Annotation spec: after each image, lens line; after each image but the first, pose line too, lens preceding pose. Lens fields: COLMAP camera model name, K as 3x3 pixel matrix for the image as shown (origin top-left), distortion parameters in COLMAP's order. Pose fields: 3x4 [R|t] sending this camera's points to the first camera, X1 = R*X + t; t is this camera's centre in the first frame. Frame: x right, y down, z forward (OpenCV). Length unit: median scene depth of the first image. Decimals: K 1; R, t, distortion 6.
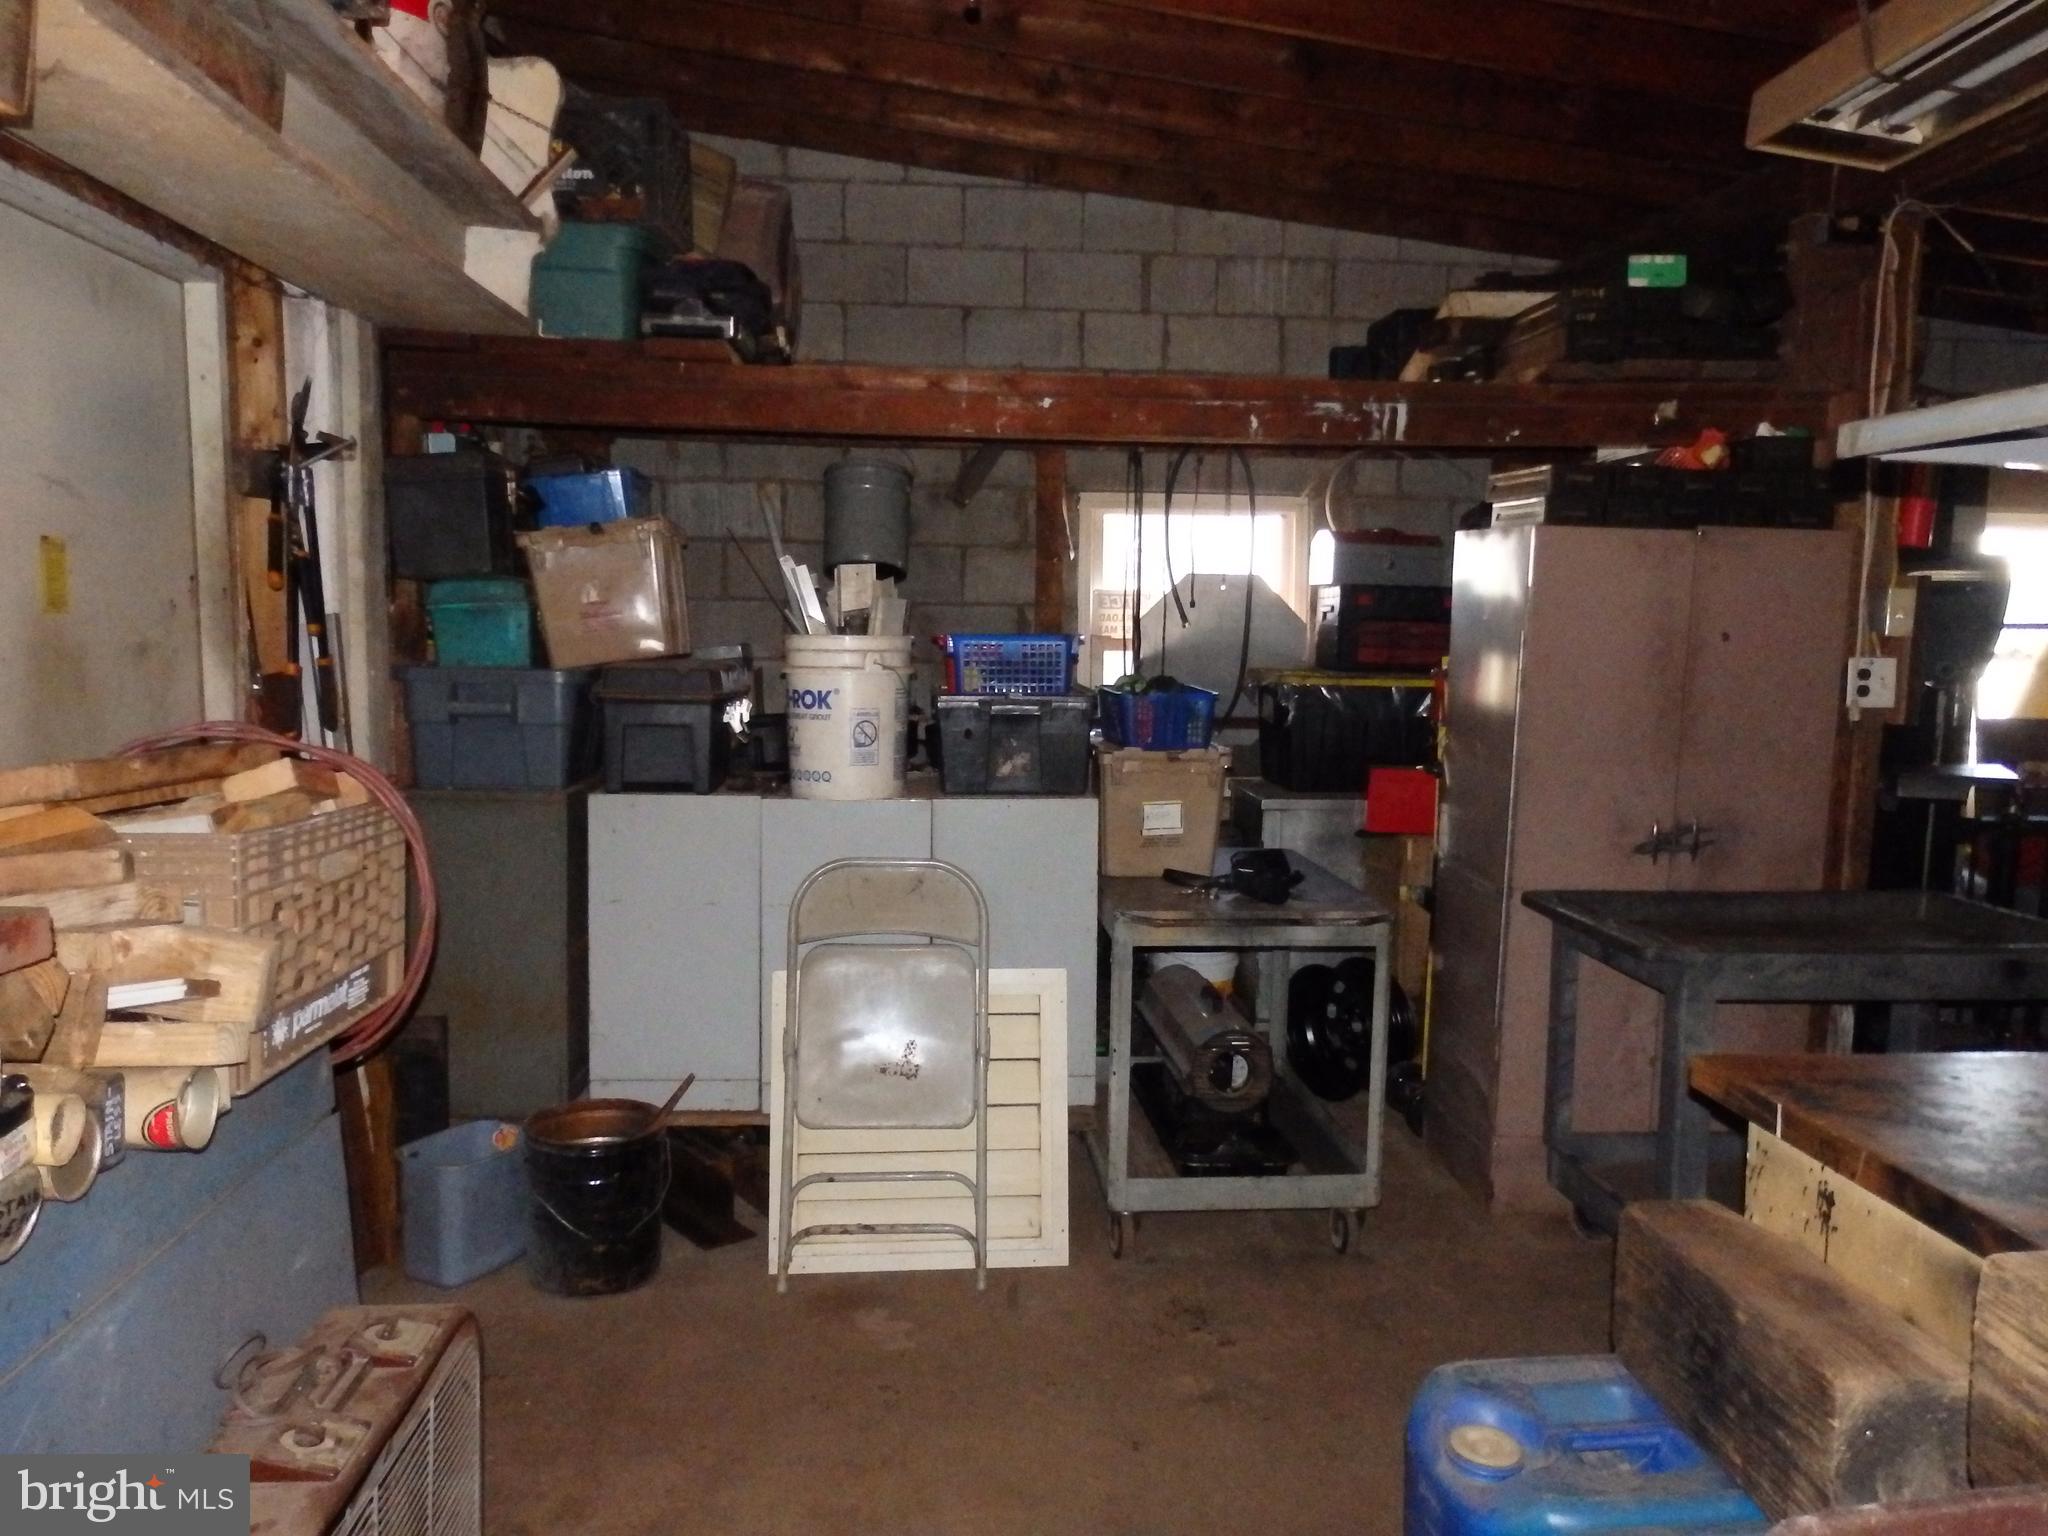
lens RADIAL K [[1510.1, 0, 1026.1], [0, 1510.1, 773.3], [0, 0, 1]] dist [0.005624, 0.004236]
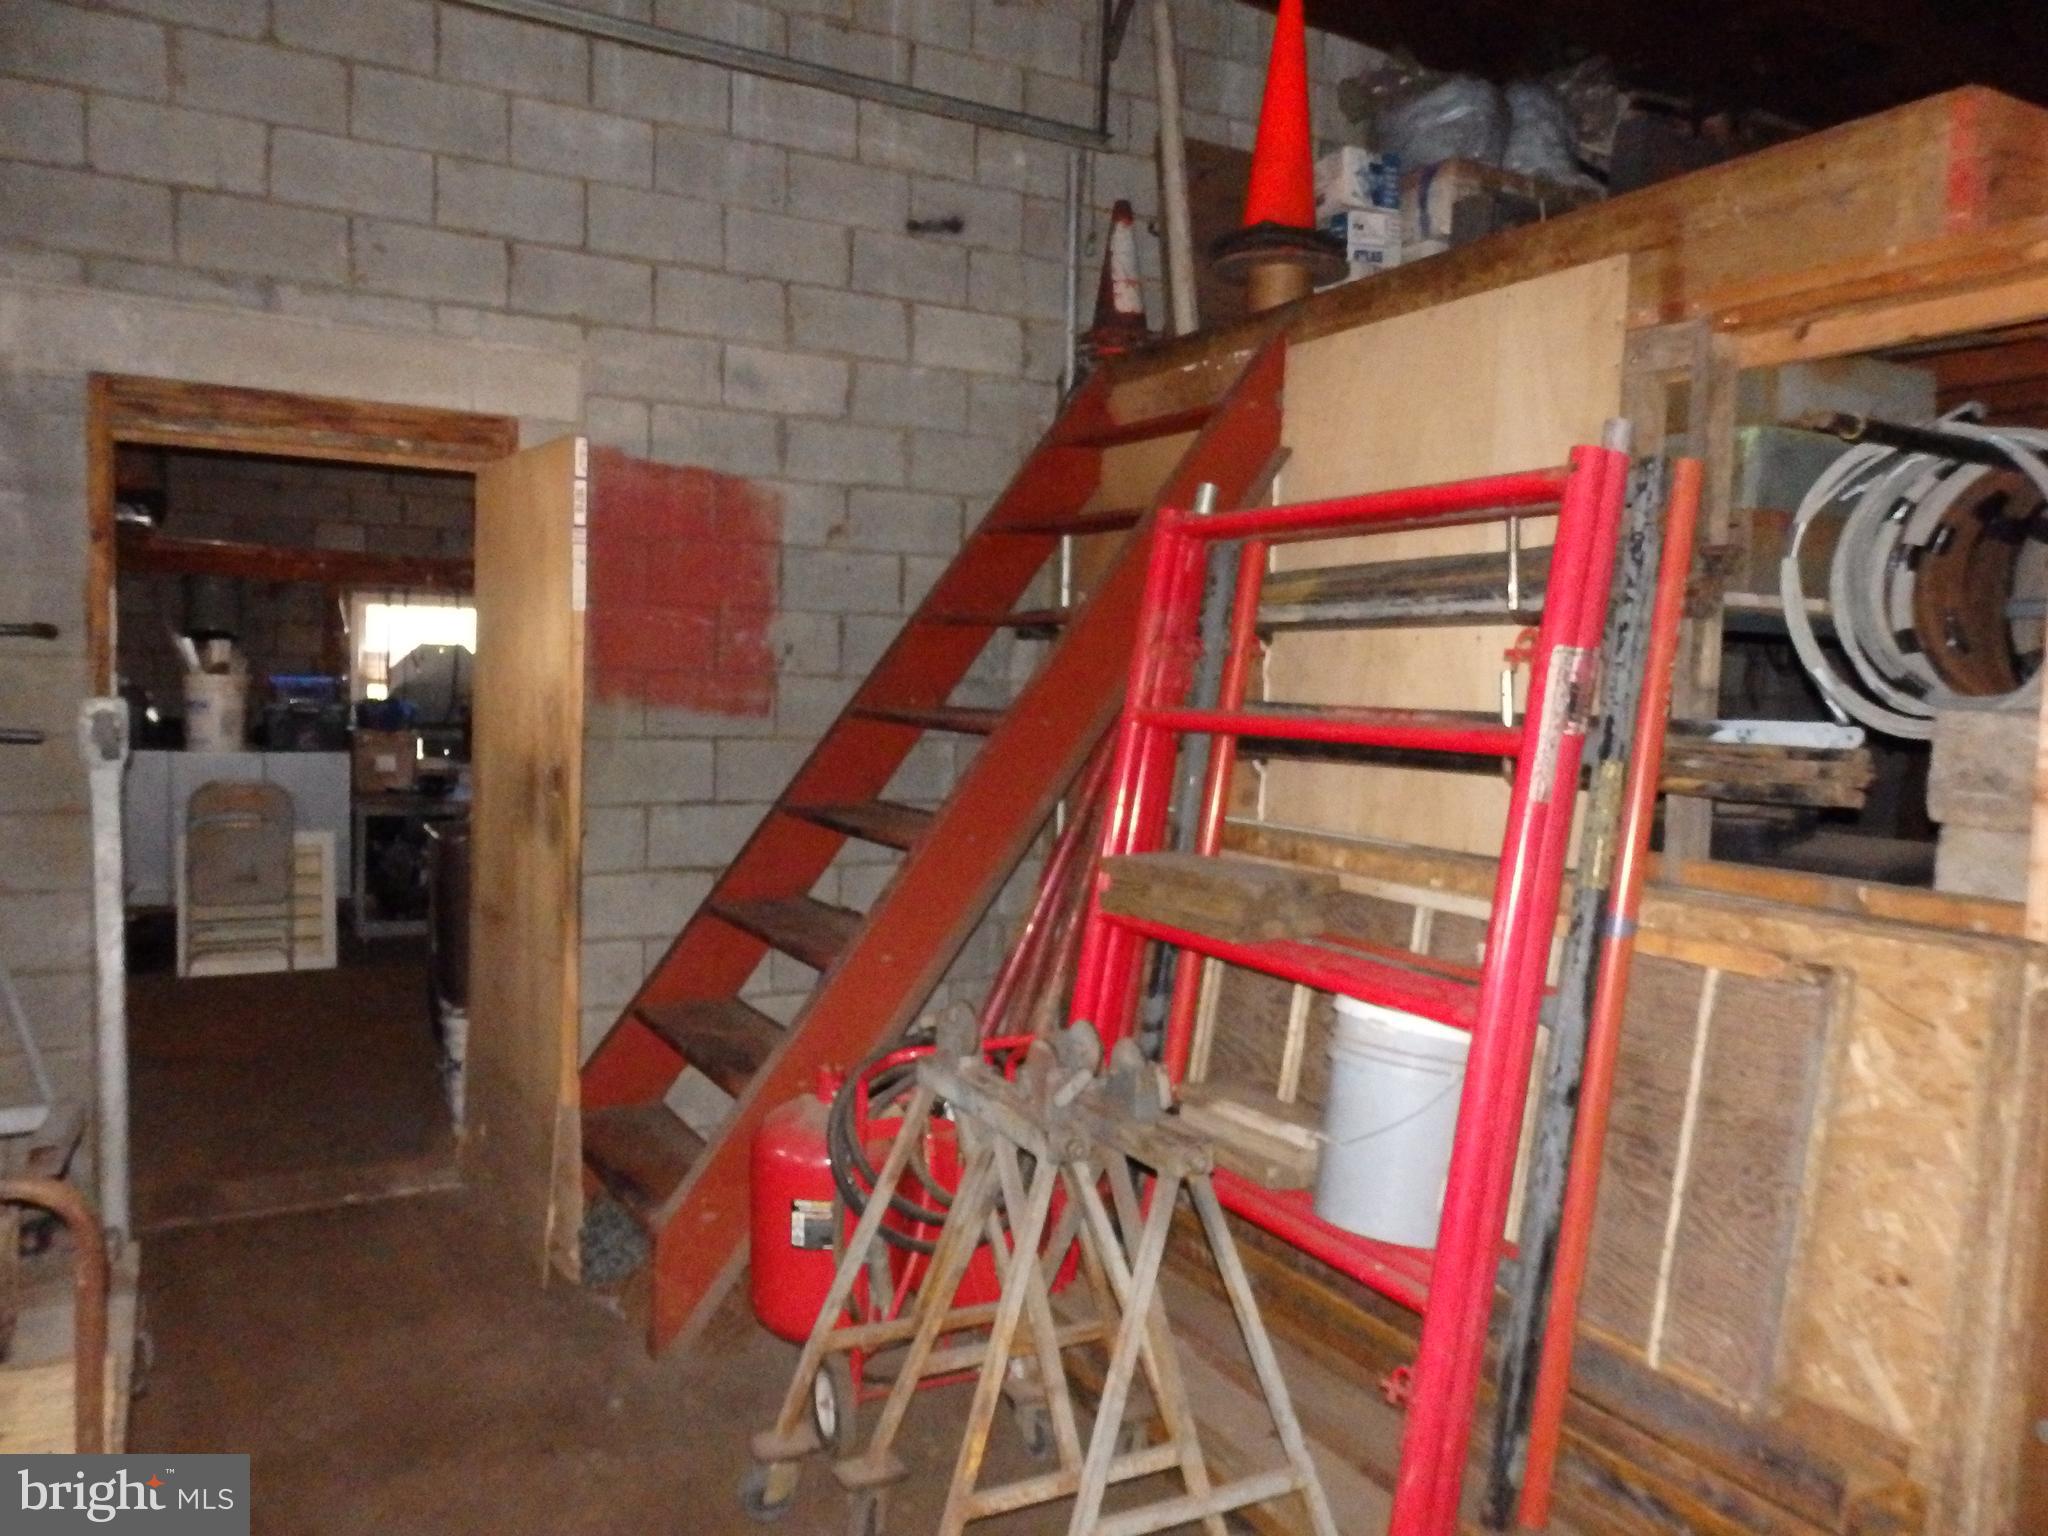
lens RADIAL K [[1510.1, 0, 1029.2], [0, 1510.1, 763.3], [0, 0, 1]] dist [0.005624, 0.004236]
pose [[0.911935, -0.011528, 0.410172, 0.044966], [0.024029, 0.999390, -0.025335, 0.107850], [-0.409630, 0.032959, 0.911656, -1.319879]]
